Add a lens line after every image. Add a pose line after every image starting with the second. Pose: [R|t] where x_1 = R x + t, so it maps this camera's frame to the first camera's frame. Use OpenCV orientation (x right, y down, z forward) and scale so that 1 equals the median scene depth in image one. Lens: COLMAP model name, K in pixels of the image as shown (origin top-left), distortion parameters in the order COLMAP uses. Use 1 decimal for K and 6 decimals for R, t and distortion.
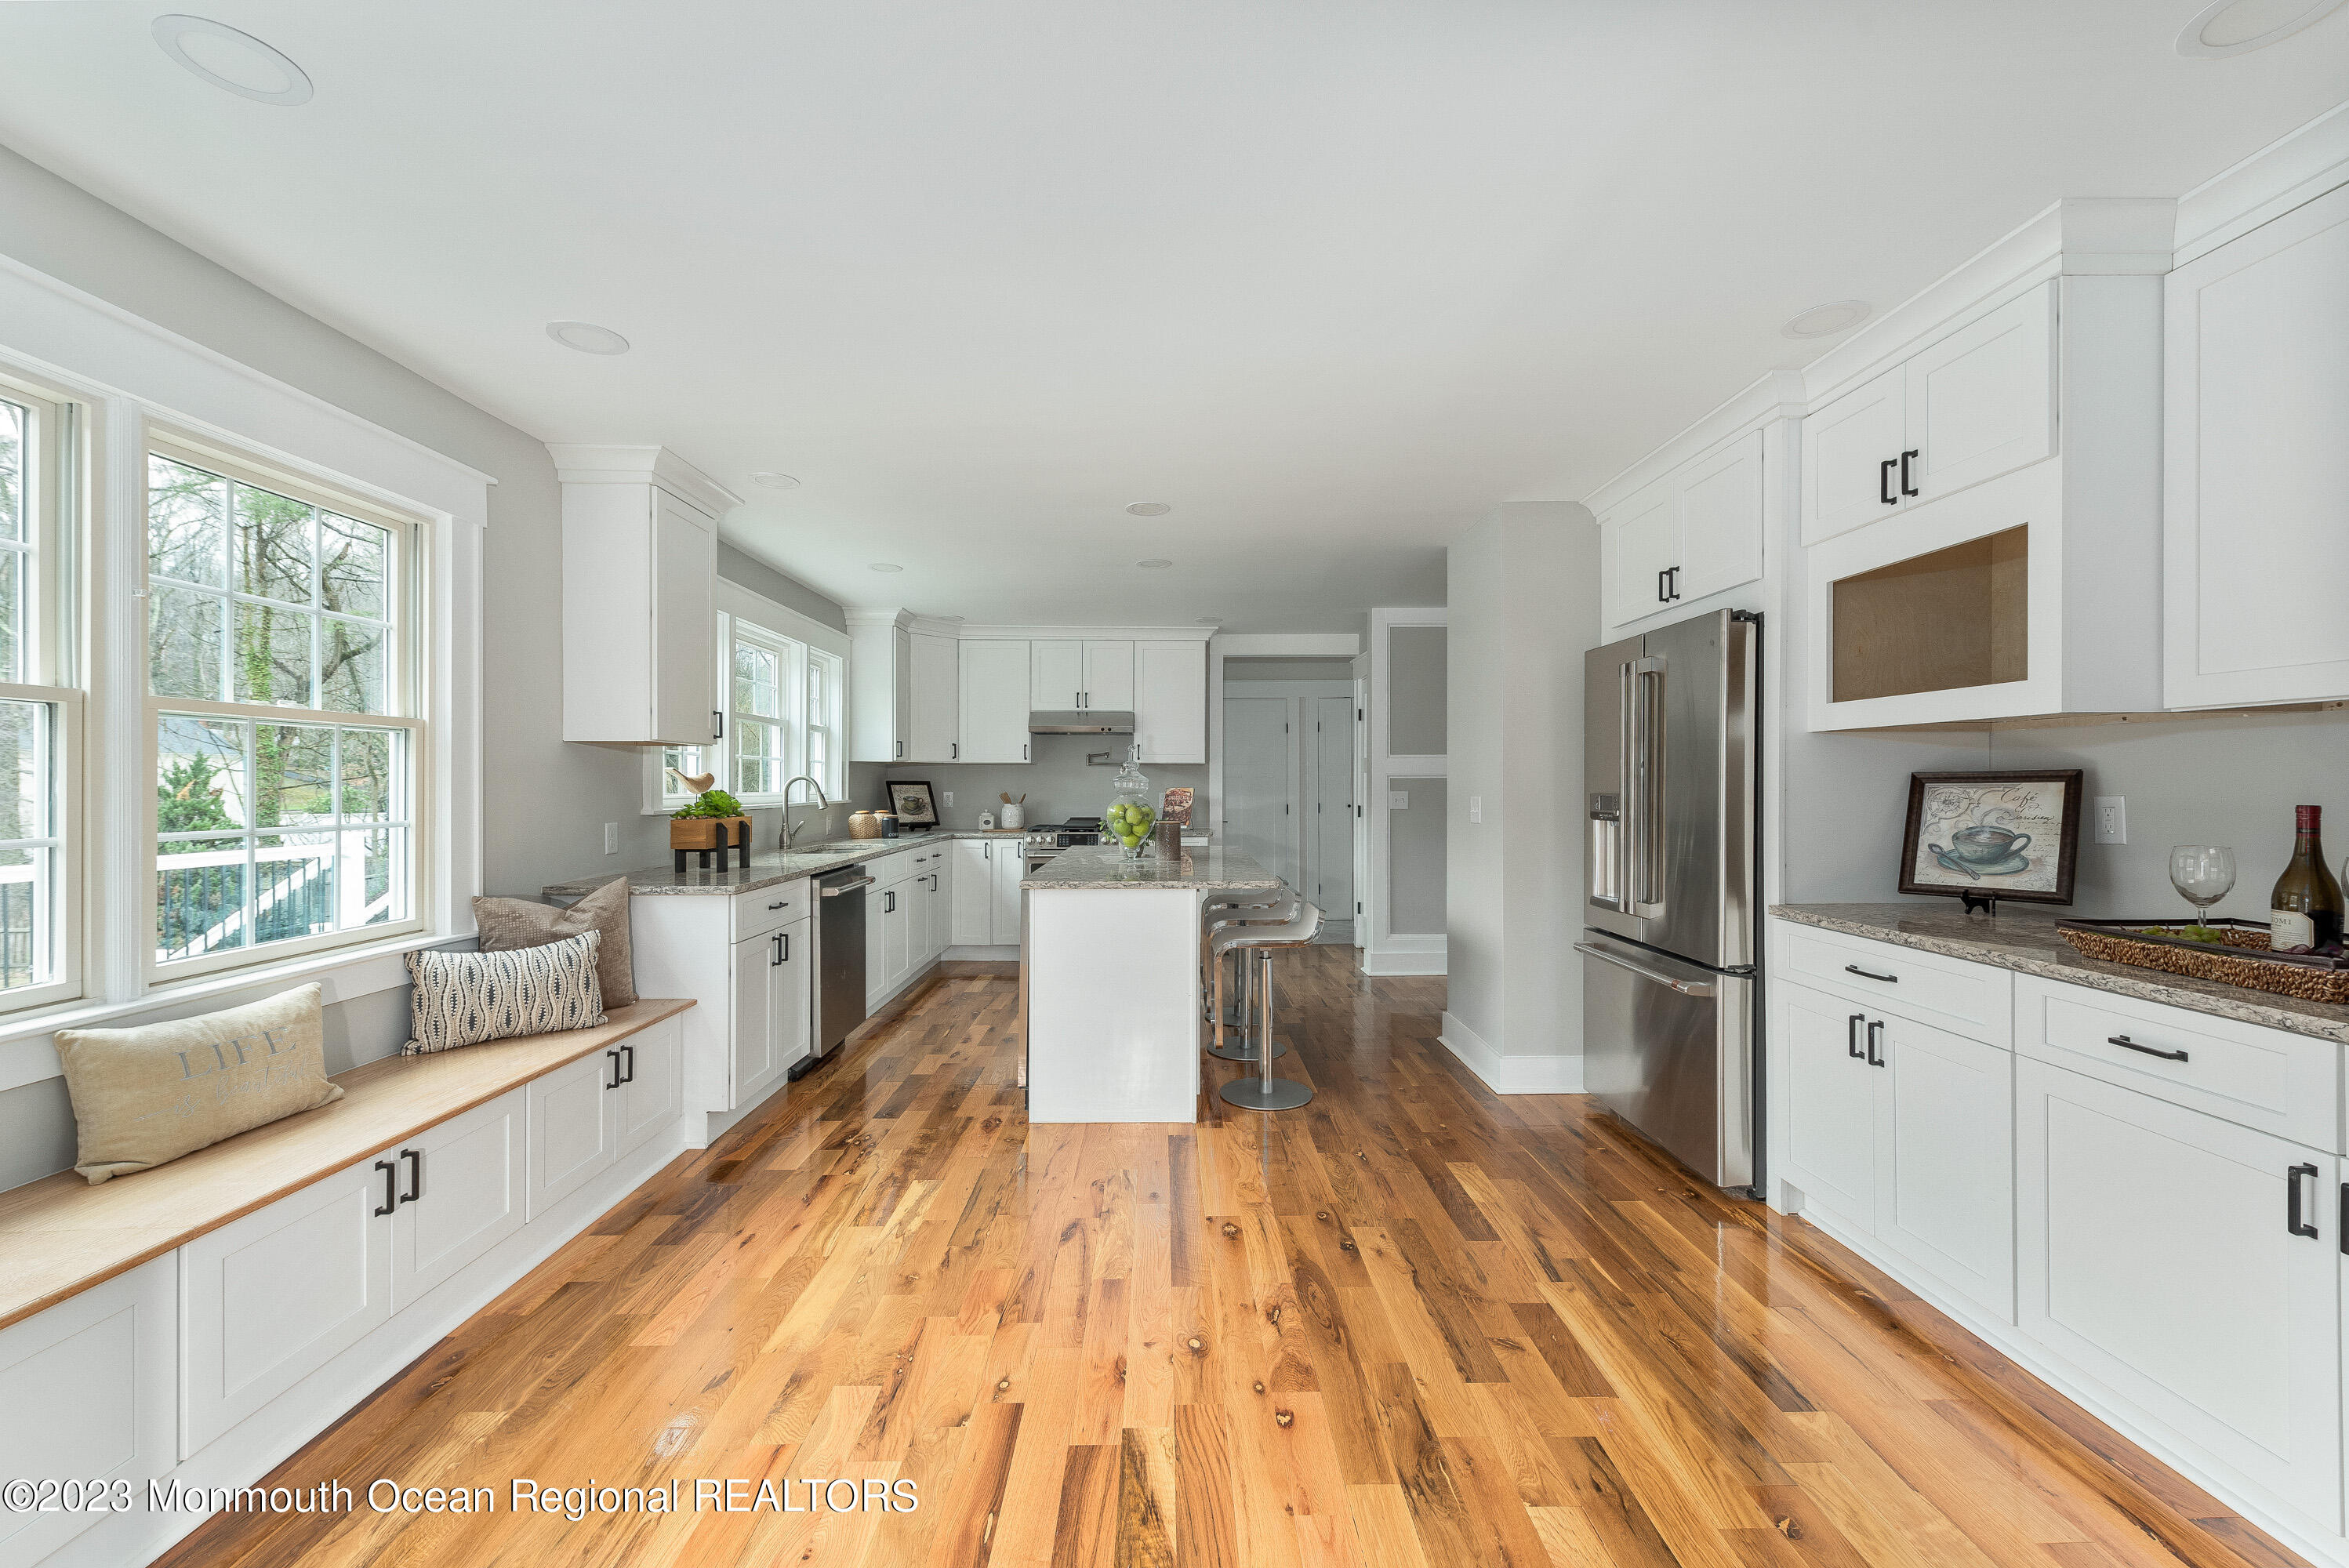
lens RADIAL K [[929.4, 0, 1175.7], [0, 929.4, 792.3], [0, 0, 1]] dist [0.004522, -0.000384]
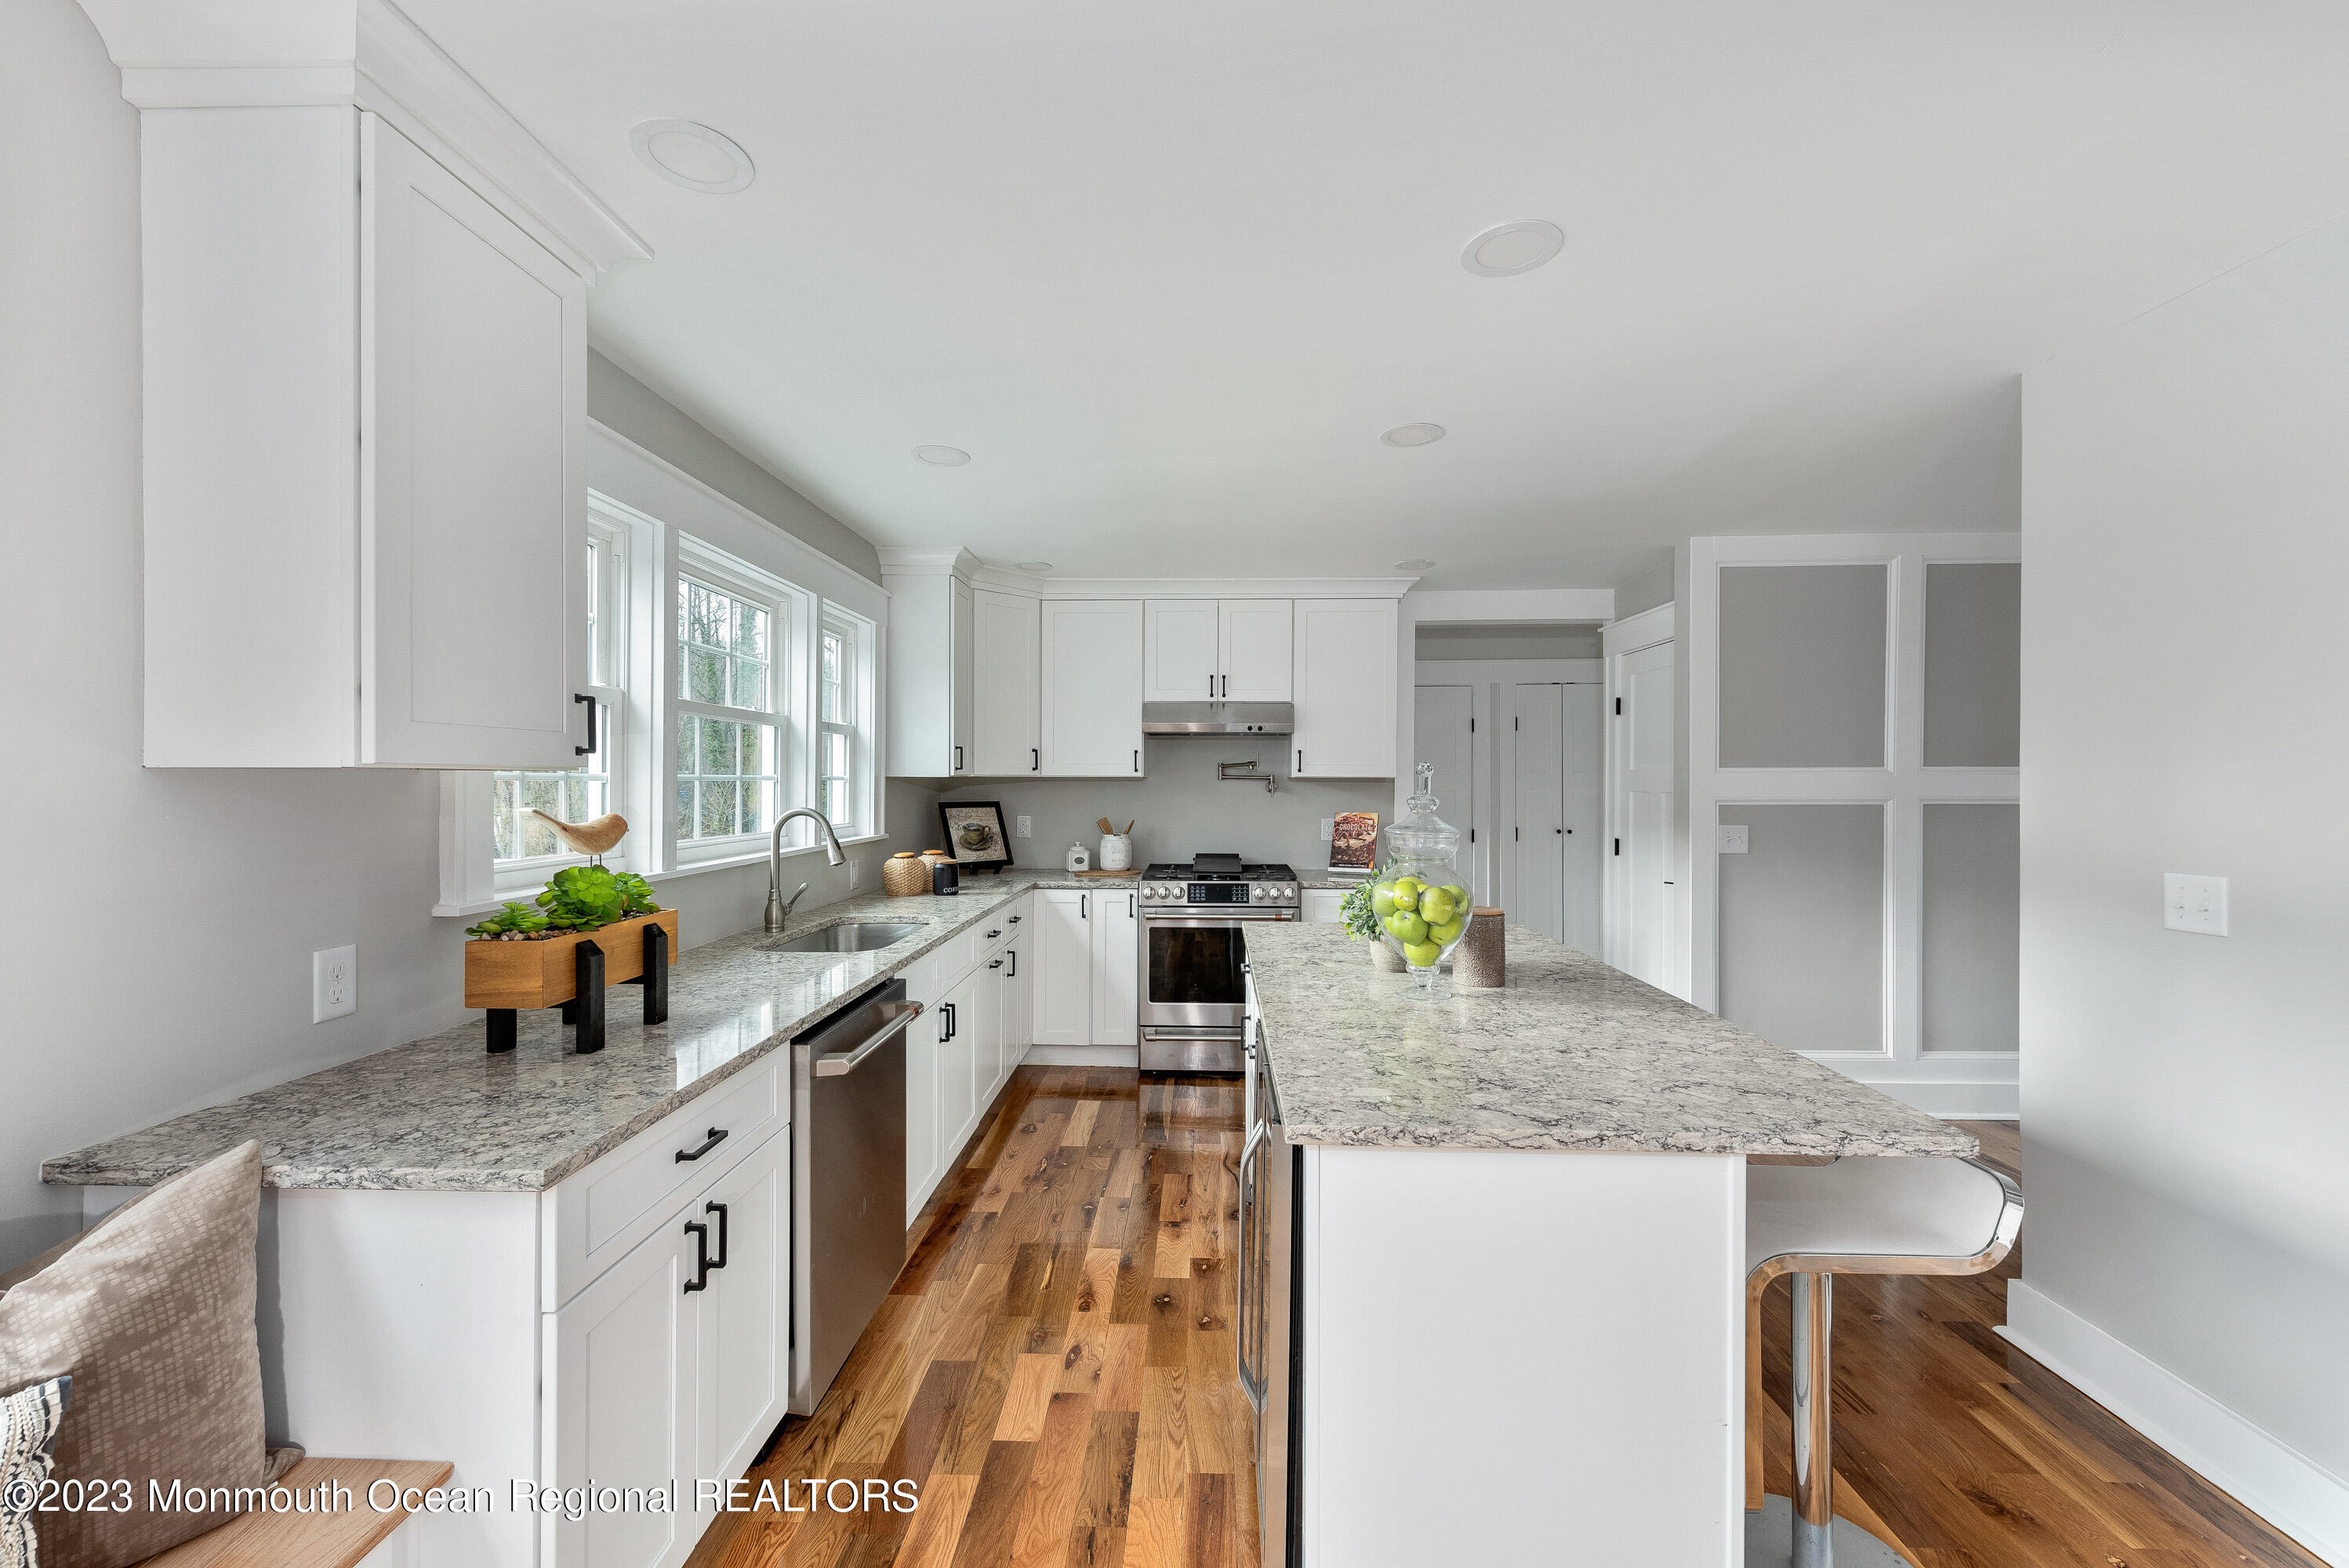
lens RADIAL K [[929.4, 0, 1174.3], [0, 929.4, 781.2], [0, 0, 1]] dist [0.004522, -0.000384]
pose [[0.998846, 0.001419, -0.048009, -0.136372], [-0.001789, 0.999969, -0.007685, -0.031687], [0.047996, 0.007762, 0.998817, 0.418943]]
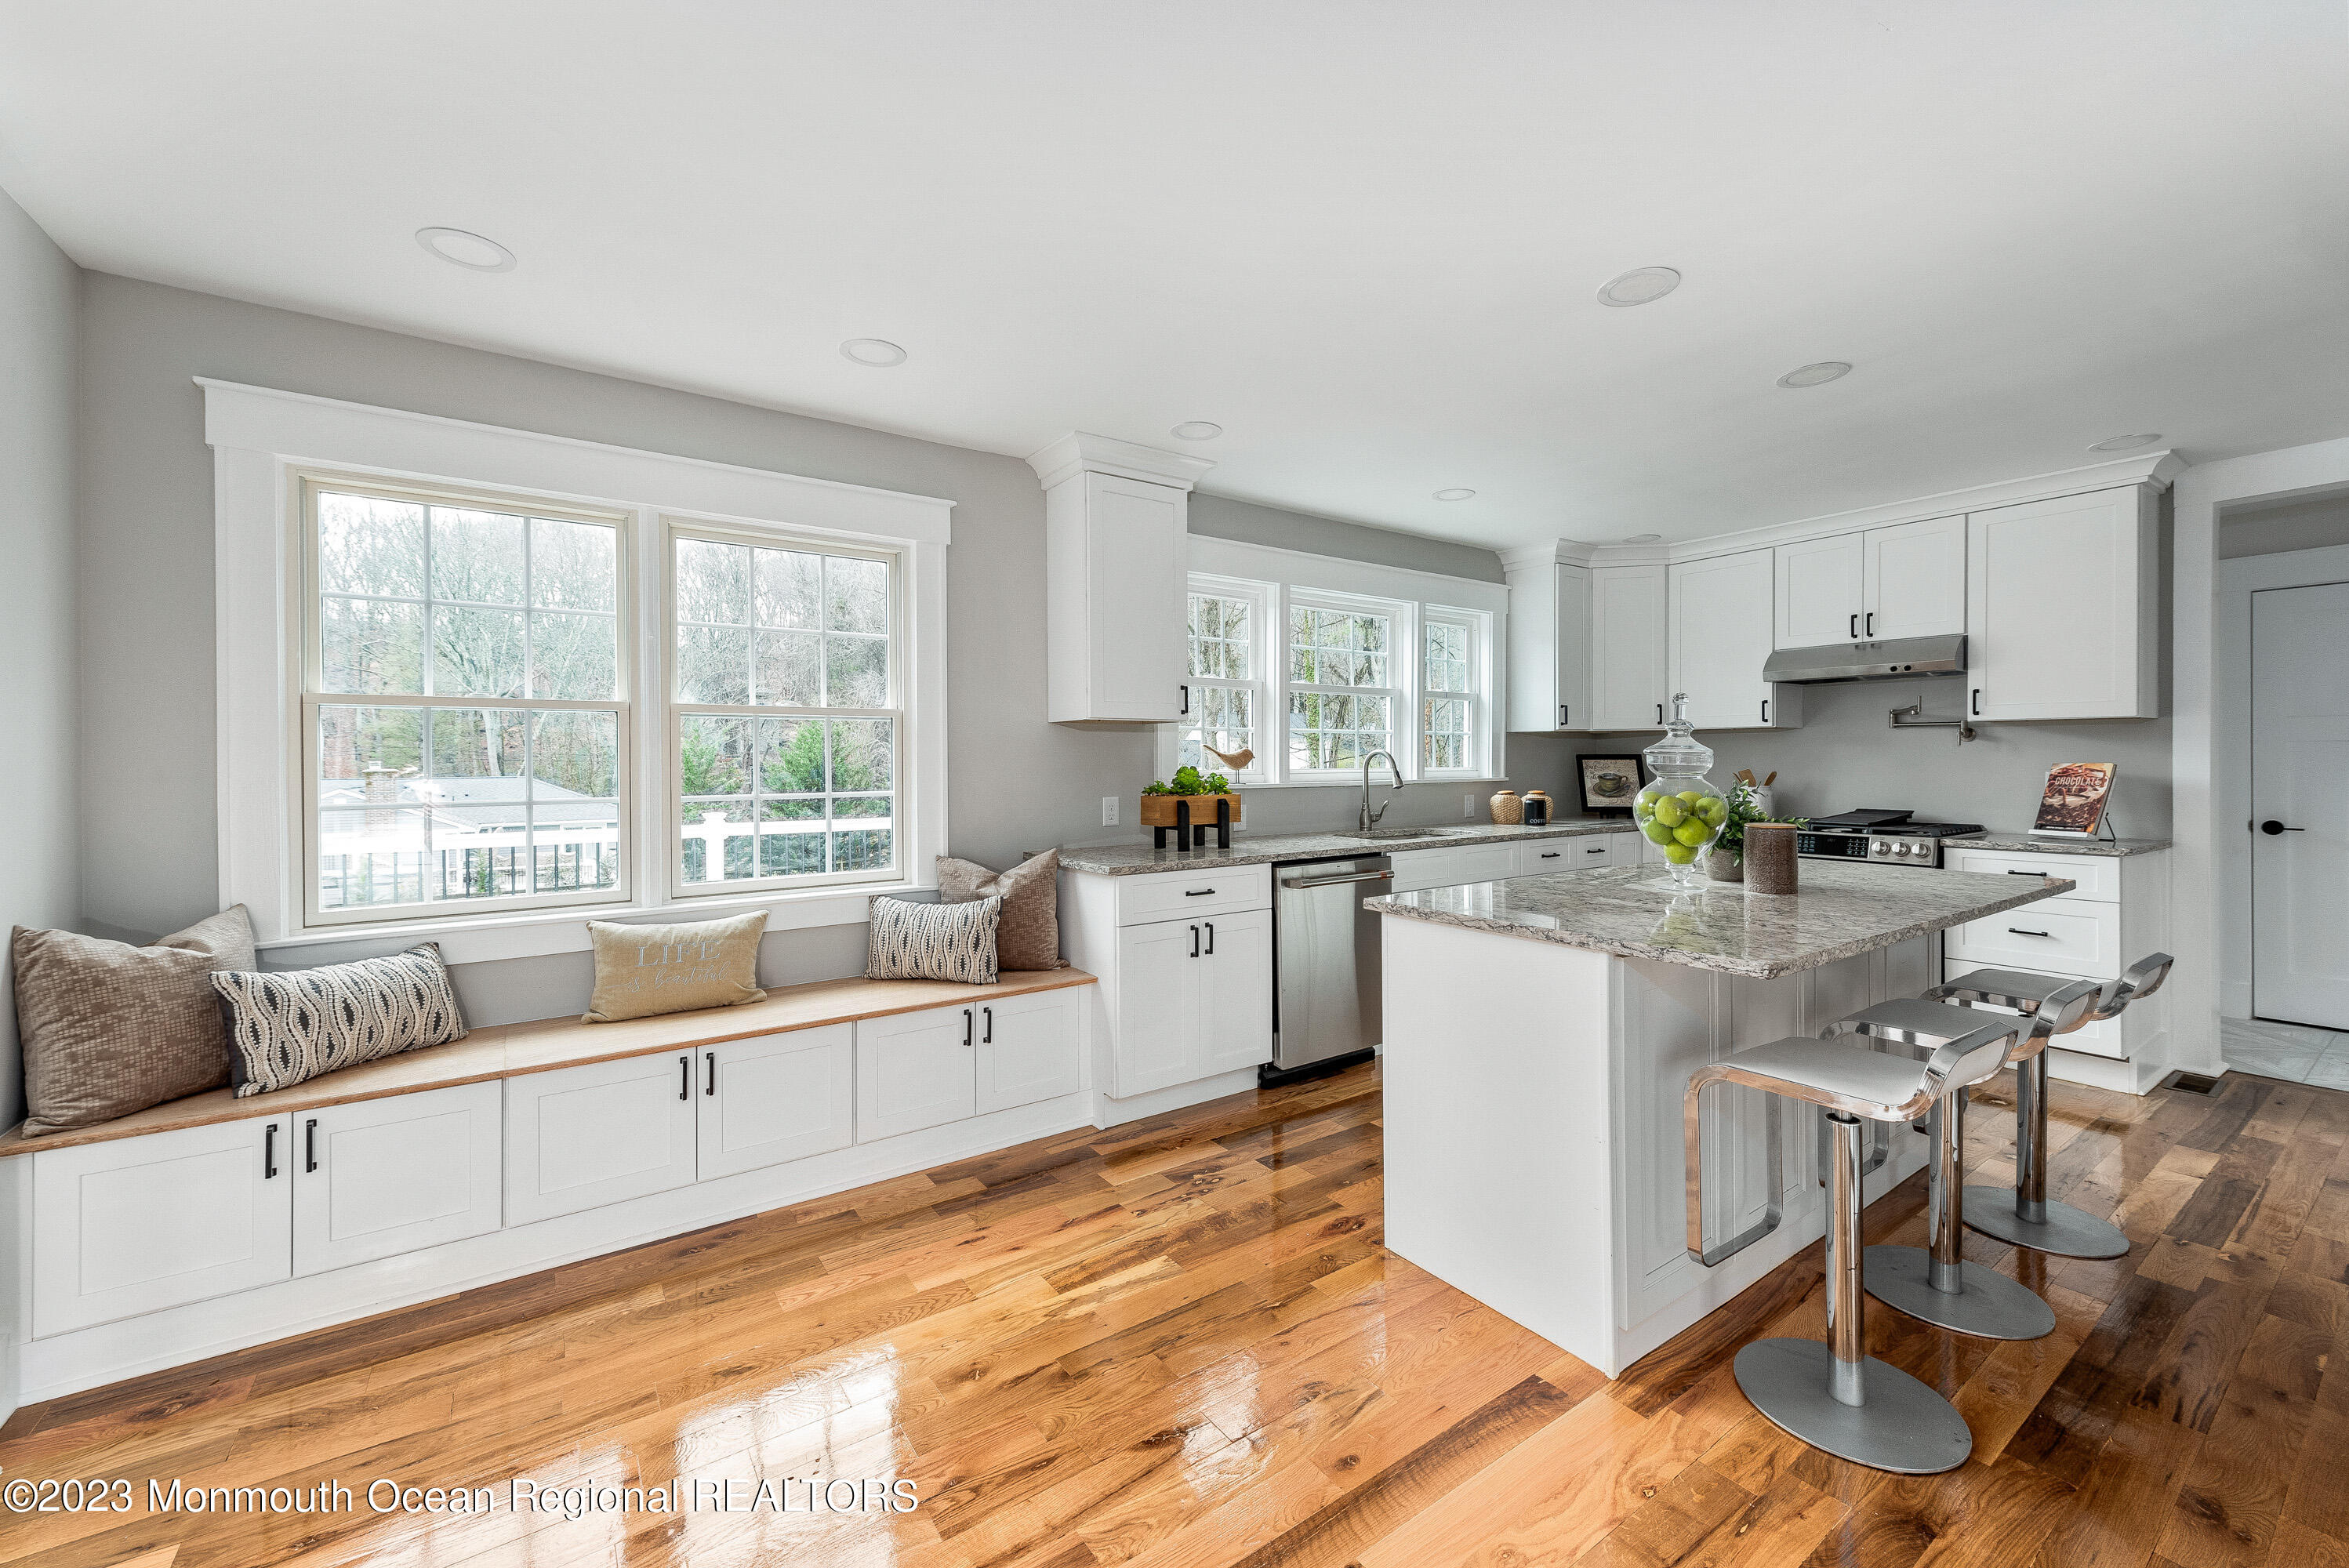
lens RADIAL K [[929.4, 0, 1171.6], [0, 929.4, 773.1], [0, 0, 1]] dist [0.004522, -0.000384]
pose [[0.554085, 0.007934, -0.832422, 0.232177], [-0.002541, 0.999966, 0.007840, -0.002353], [0.832456, -0.002229, 0.554086, 0.339457]]
